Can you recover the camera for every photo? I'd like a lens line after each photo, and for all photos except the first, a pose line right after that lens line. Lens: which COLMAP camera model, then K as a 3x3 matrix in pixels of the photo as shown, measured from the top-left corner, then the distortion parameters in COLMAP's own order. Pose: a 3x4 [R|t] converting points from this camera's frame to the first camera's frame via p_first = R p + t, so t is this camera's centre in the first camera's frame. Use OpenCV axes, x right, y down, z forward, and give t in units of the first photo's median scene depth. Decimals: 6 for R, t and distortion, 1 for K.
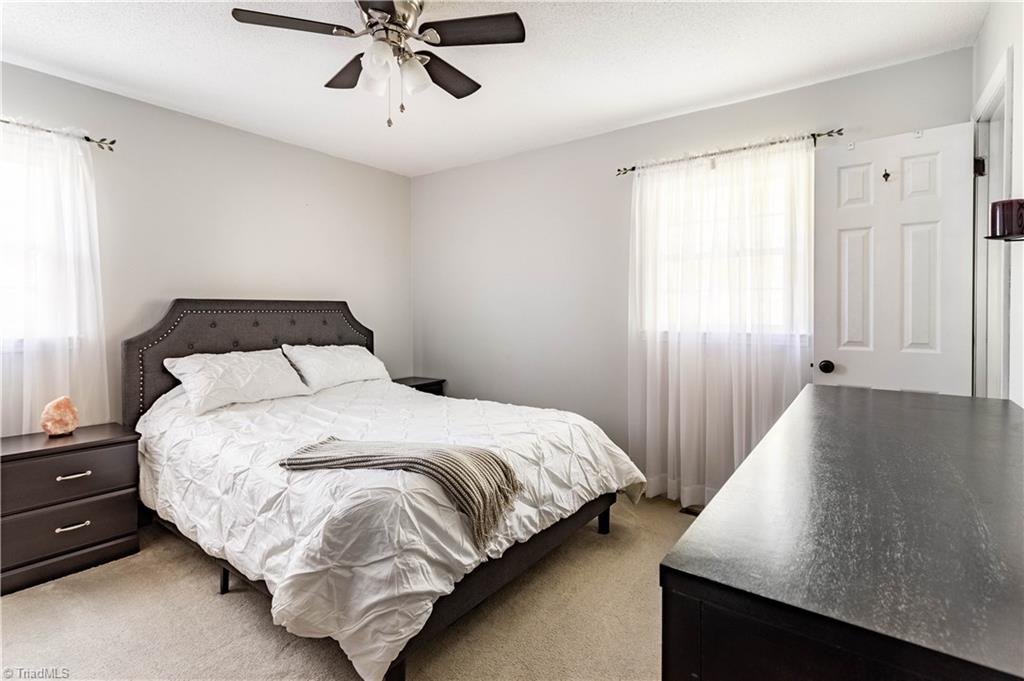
lens RADIAL K [[492.4, 0, 513.2], [0, 492.4, 315.6], [0, 0, 1]] dist [-0.003526, 0.000694]
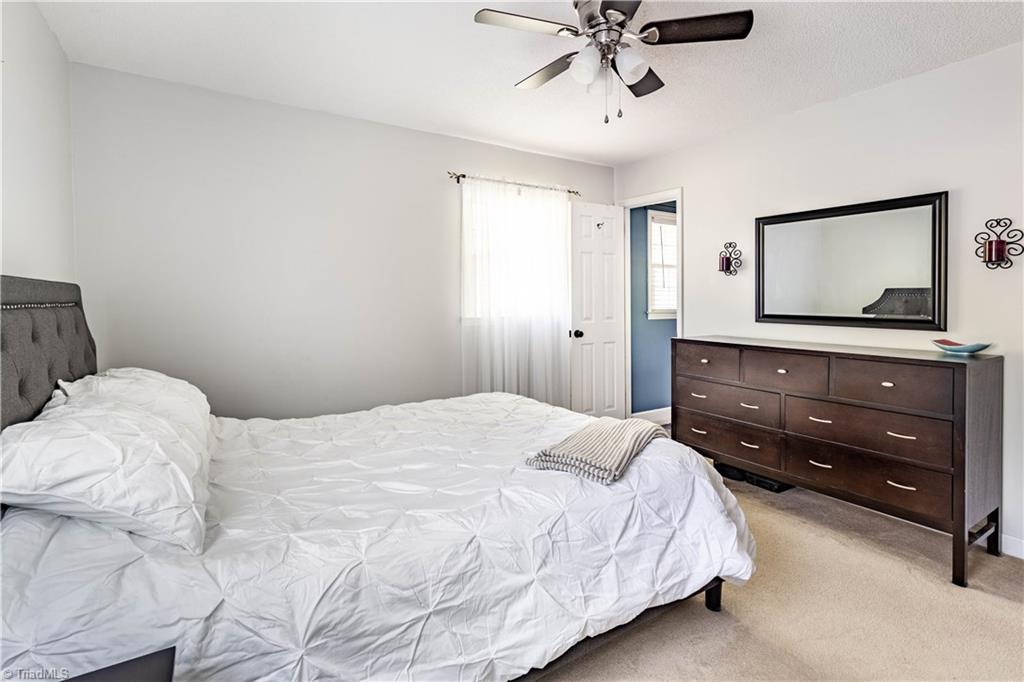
lens RADIAL K [[492.4, 0, 506.2], [0, 492.4, 301.0], [0, 0, 1]] dist [-0.003526, 0.000694]
pose [[0.359215, -0.004628, 0.933244, -0.995037], [0.015304, 0.999882, -0.000932, -0.008319], [-0.933130, 0.014617, 0.359243, 0.634689]]
